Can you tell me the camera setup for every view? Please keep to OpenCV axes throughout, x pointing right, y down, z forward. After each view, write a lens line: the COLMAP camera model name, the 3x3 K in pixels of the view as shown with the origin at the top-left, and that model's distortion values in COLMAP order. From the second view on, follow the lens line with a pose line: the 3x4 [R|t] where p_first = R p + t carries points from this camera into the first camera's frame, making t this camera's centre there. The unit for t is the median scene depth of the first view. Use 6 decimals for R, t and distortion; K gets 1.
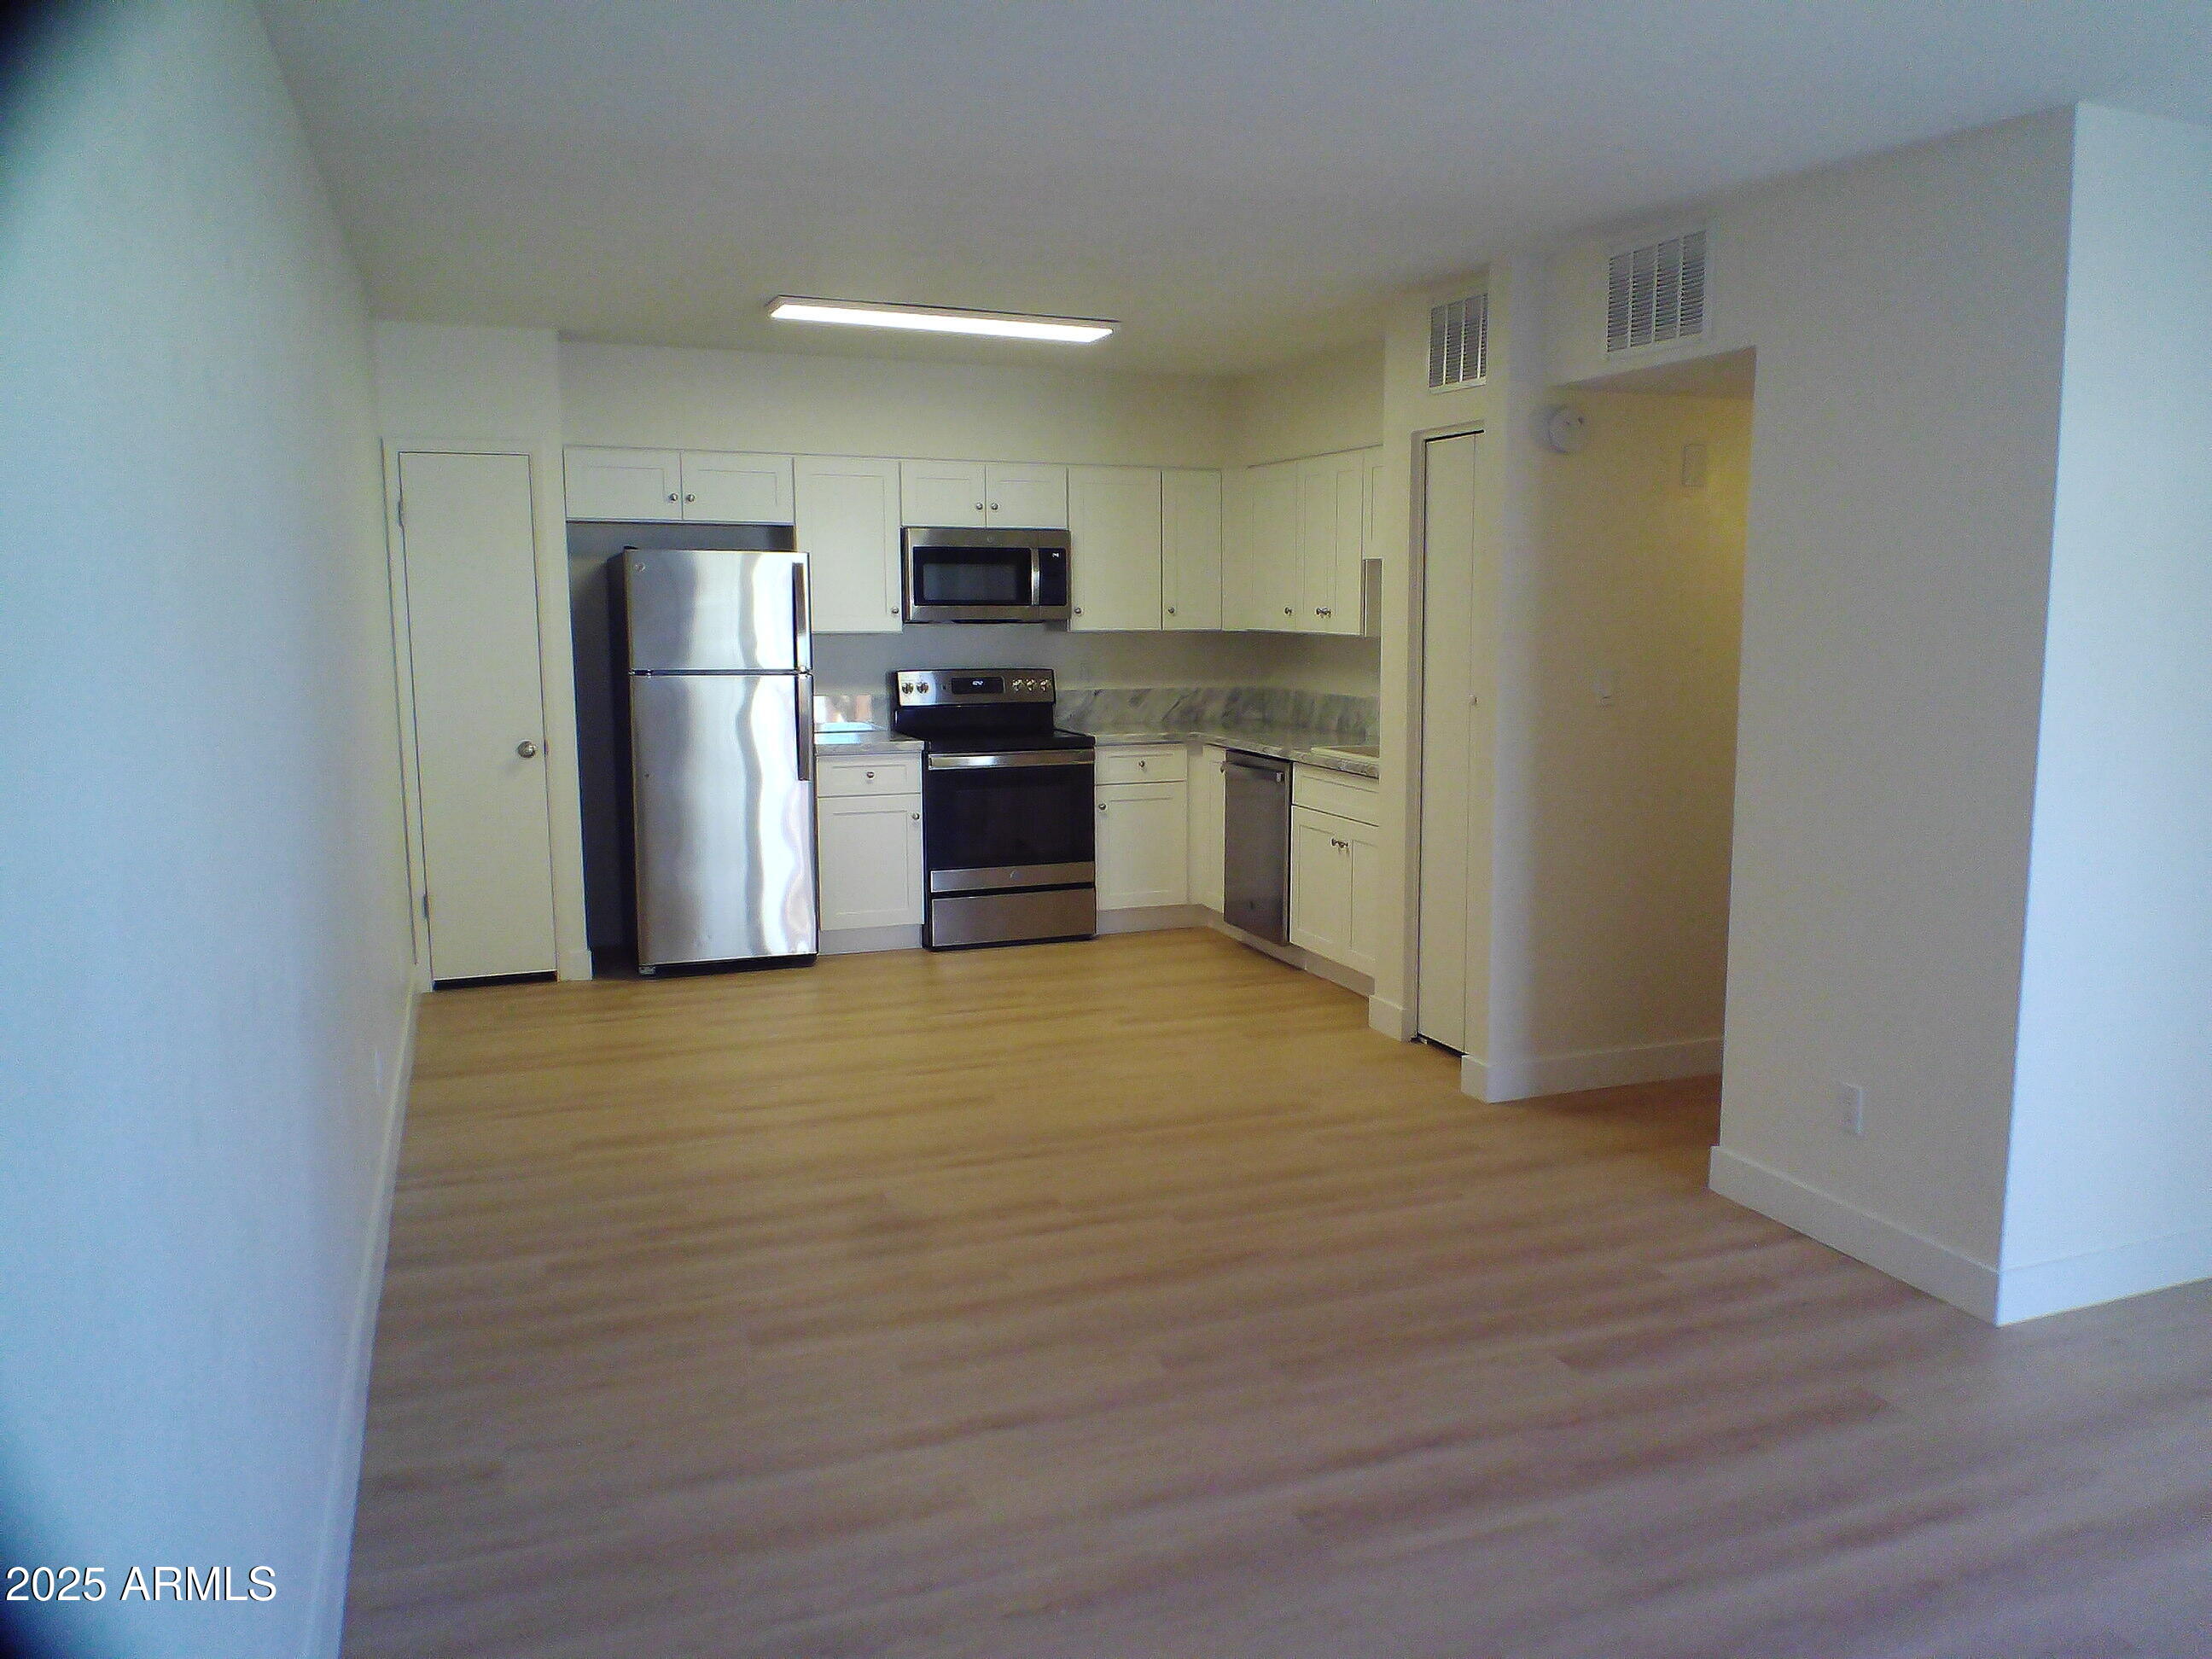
lens RADIAL K [[1707.9, 0, 1188.1], [0, 1707.9, 831.6], [0, 0, 1]] dist [0.037031, -0.106061]
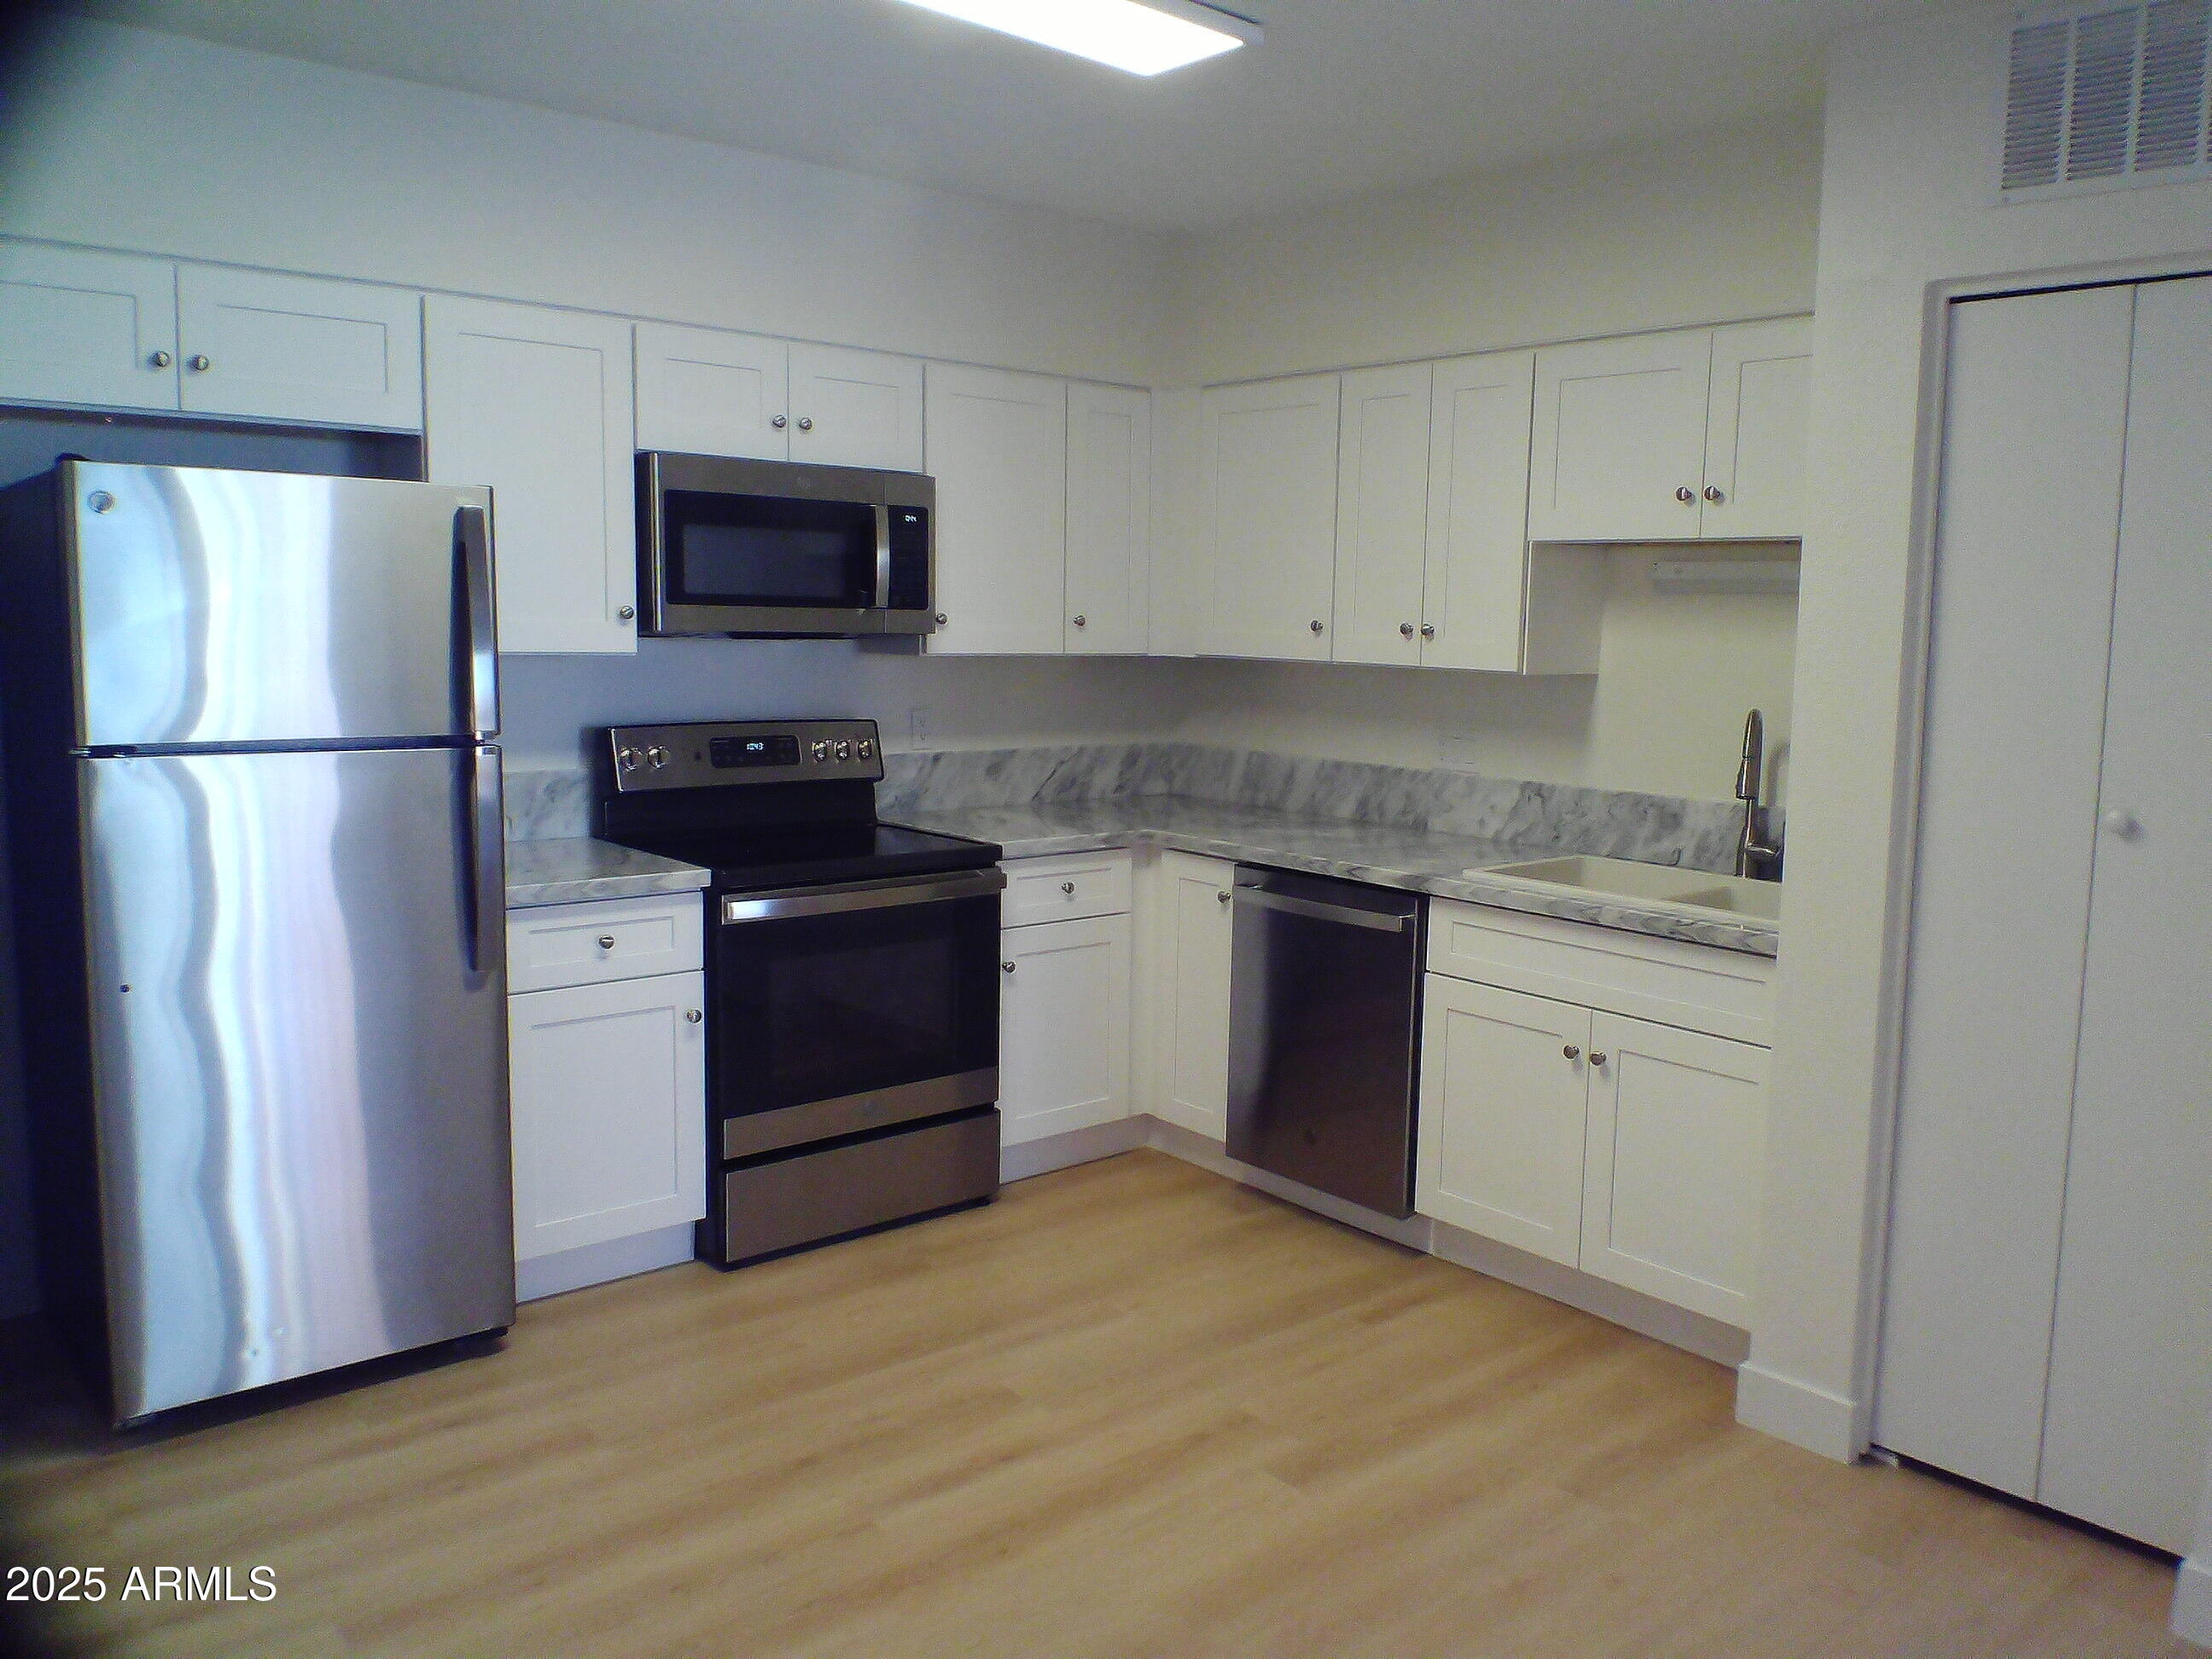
lens RADIAL K [[1707.9, 0, 1188.1], [0, 1707.9, 831.6], [0, 0, 1]] dist [0.037031, -0.106061]
pose [[0.942971, -0.023195, 0.332066, -0.180937], [0.024542, 0.999699, 0.000138, -0.058060], [-0.331969, 0.008019, 0.943256, 0.447699]]
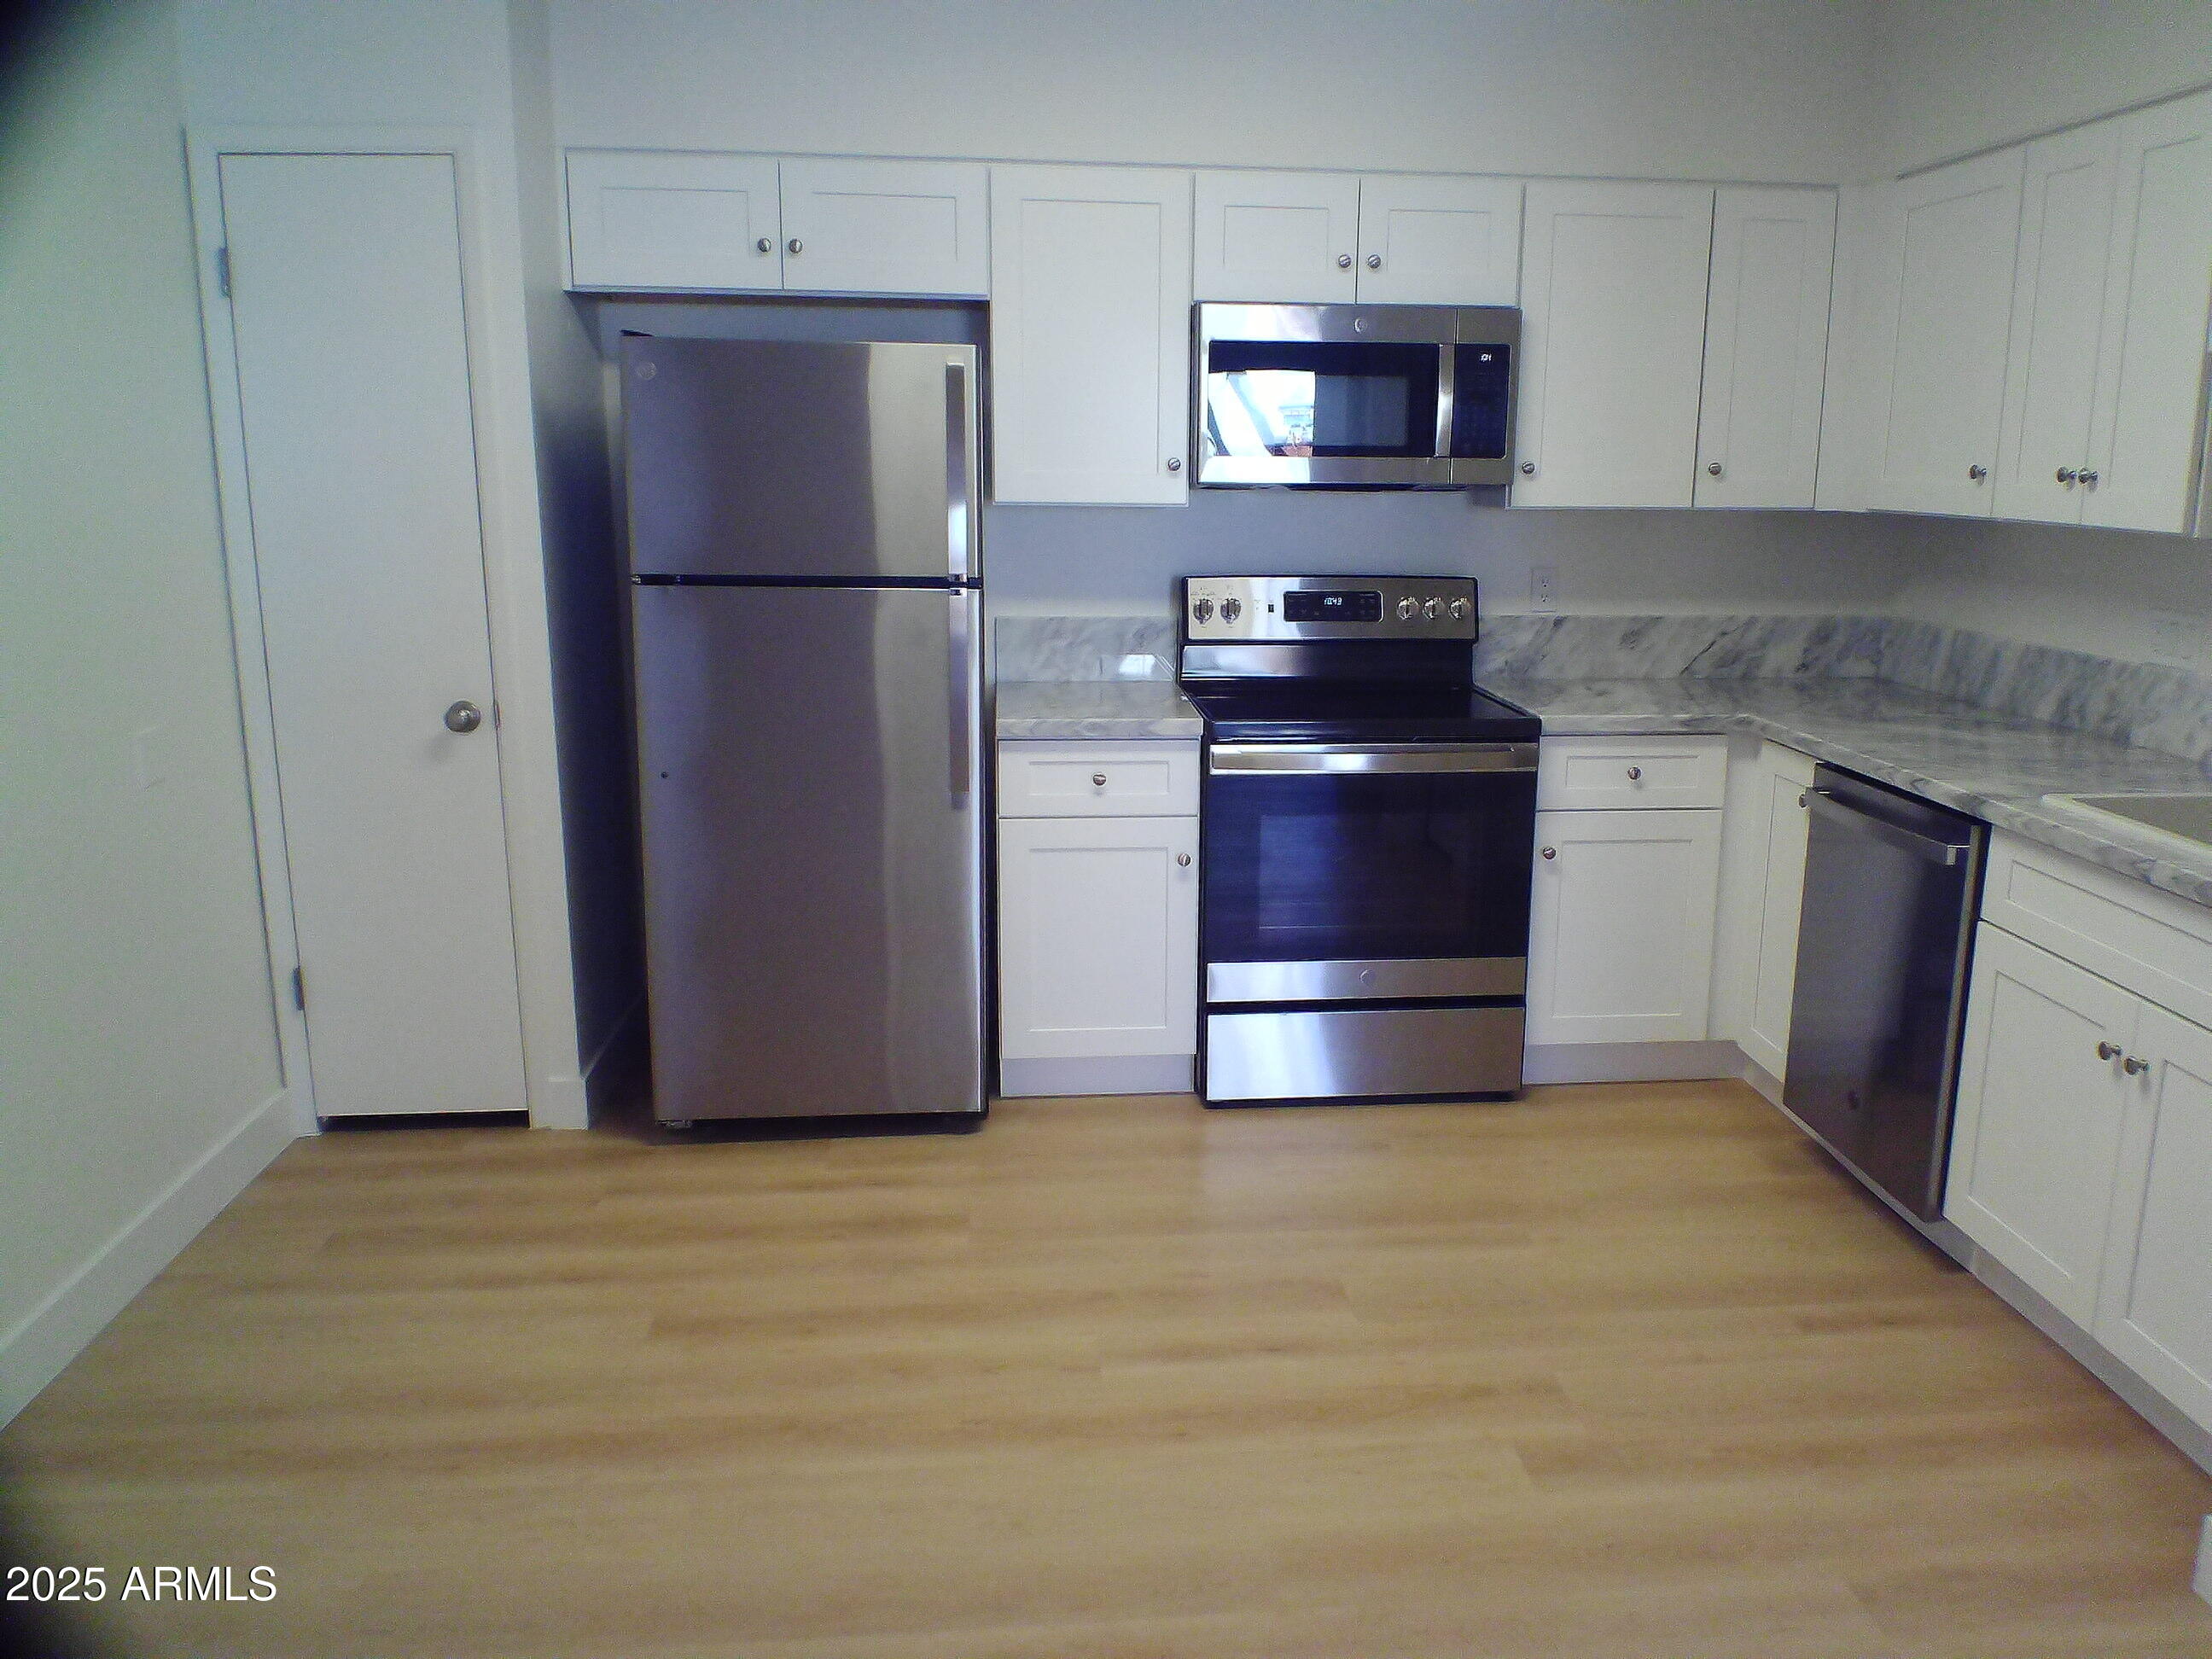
lens RADIAL K [[1707.9, 0, 1188.1], [0, 1707.9, 831.6], [0, 0, 1]] dist [0.037031, -0.106061]
pose [[0.958997, 0.068713, -0.274962, -0.013149], [-0.047010, 0.995291, 0.084764, -0.059823], [0.279492, -0.068362, 0.957711, 0.475284]]
